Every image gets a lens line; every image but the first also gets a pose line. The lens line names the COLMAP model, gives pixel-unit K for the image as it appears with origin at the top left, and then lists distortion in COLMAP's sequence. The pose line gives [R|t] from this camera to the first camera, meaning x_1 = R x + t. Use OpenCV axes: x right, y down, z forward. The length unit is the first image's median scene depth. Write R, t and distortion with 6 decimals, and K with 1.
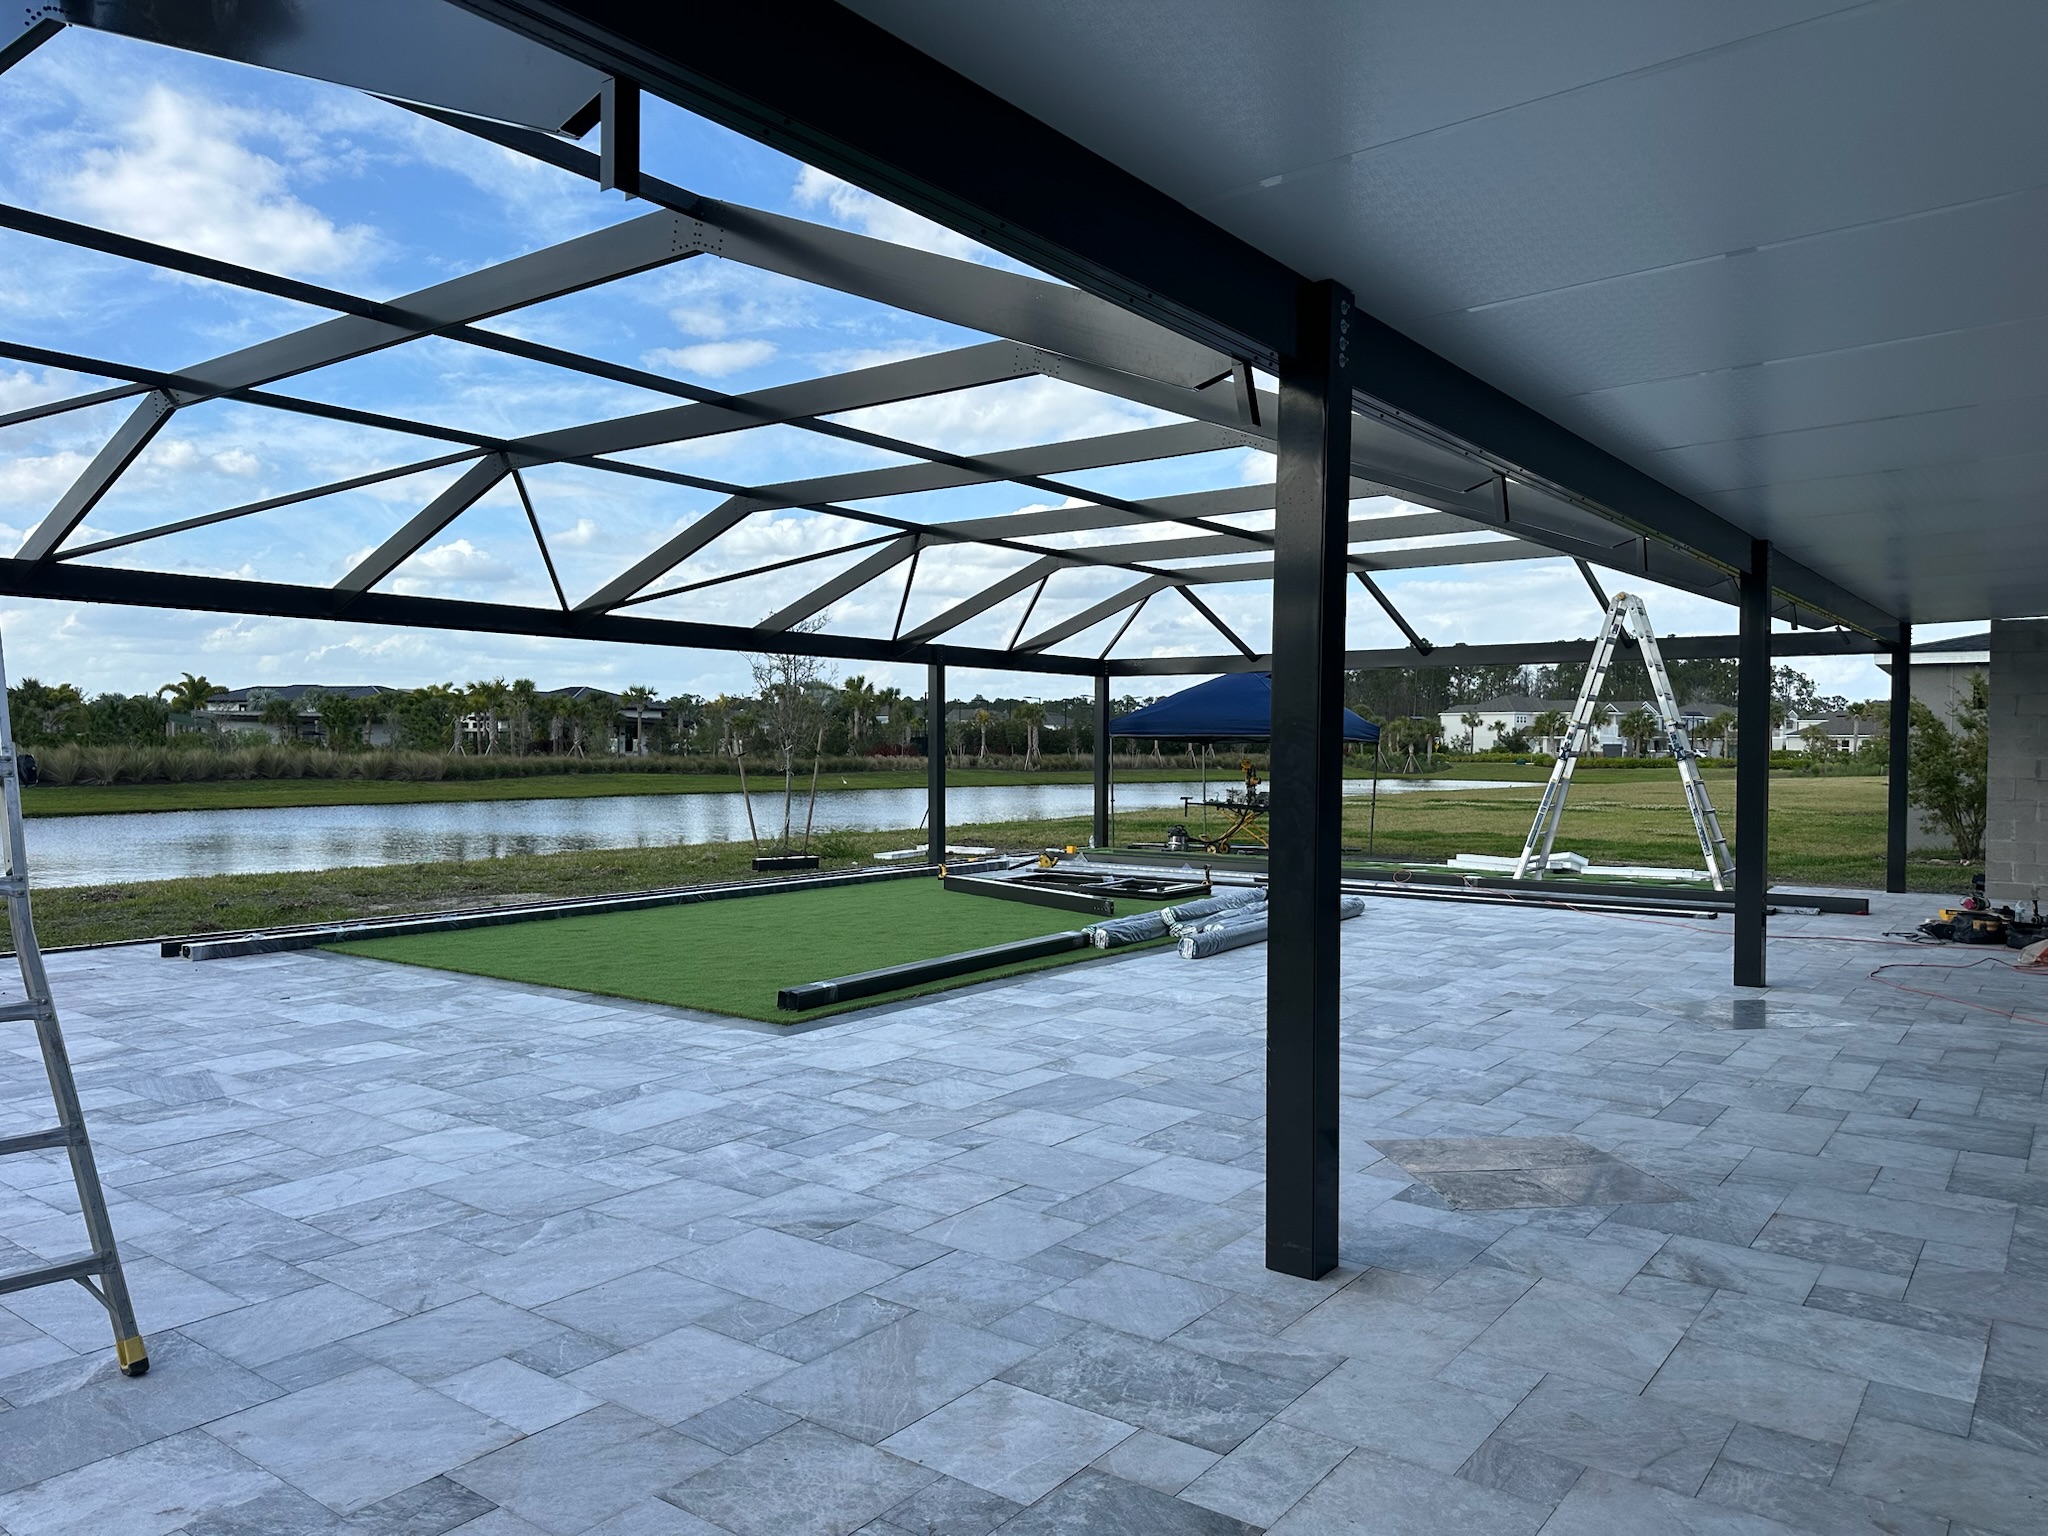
lens RADIAL K [[1463.8, 0, 1024.0], [0, 1463.8, 768.0], [0, 0, 1]] dist [0.004907, -0.006686]
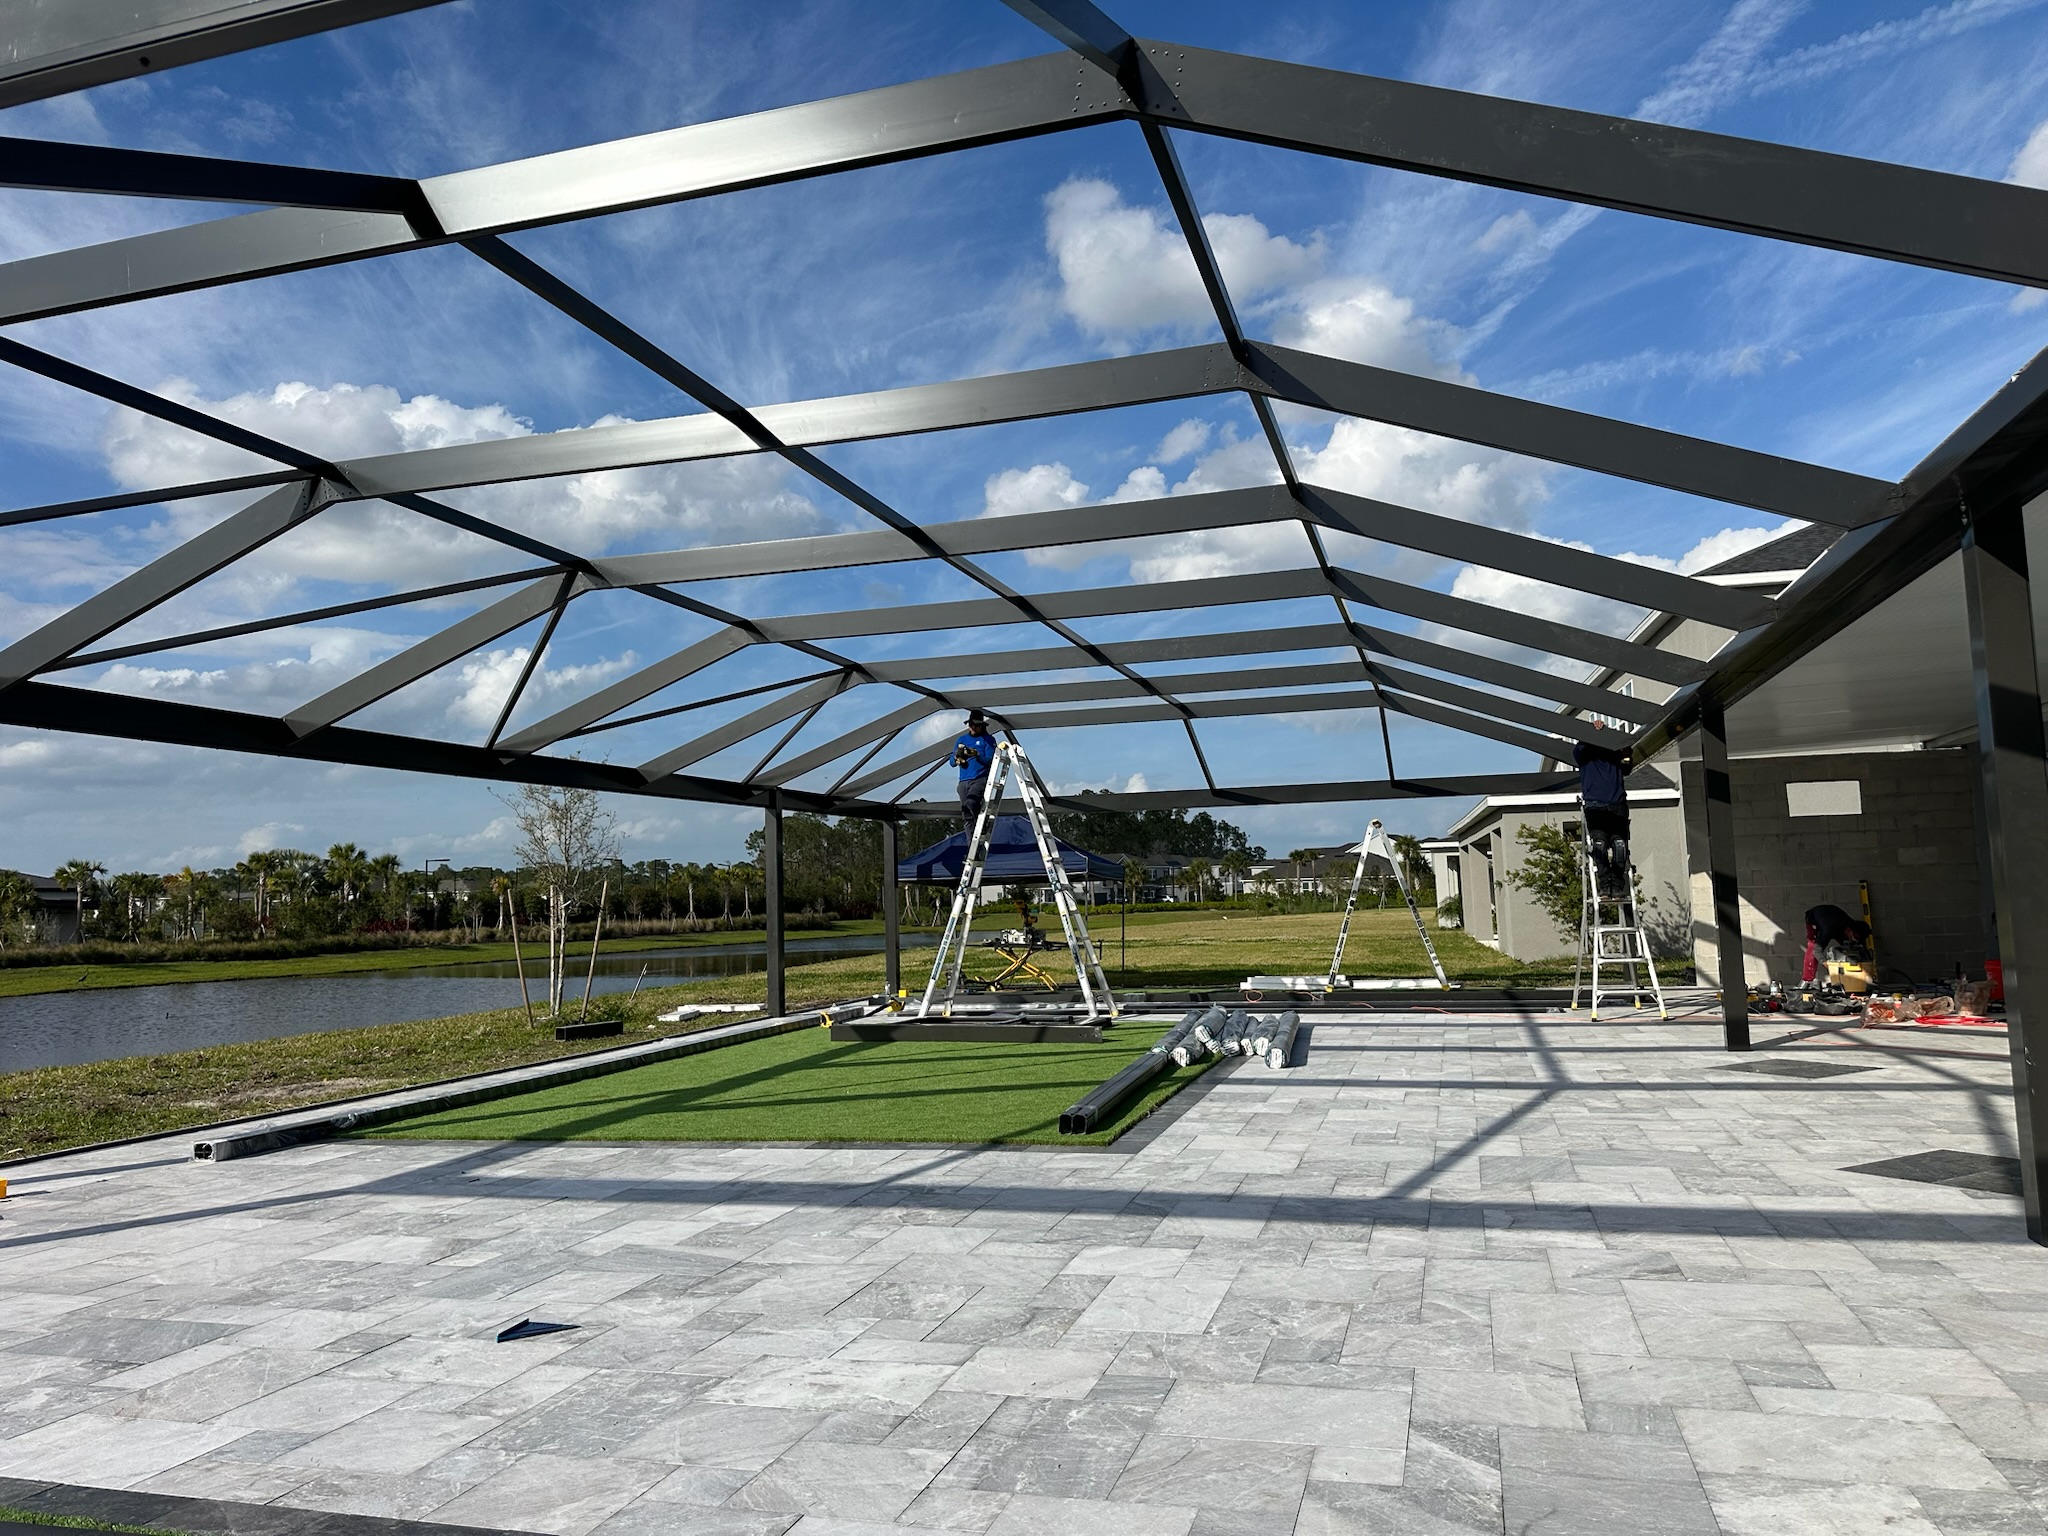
lens RADIAL K [[1463.8, 0, 1024.0], [0, 1463.8, 768.0], [0, 0, 1]] dist [0.004907, -0.006686]
pose [[0.939826, -0.005792, 0.341605, -0.960460], [0.043510, 0.993744, -0.102855, 0.036628], [-0.338872, 0.111529, 0.934199, 0.113333]]
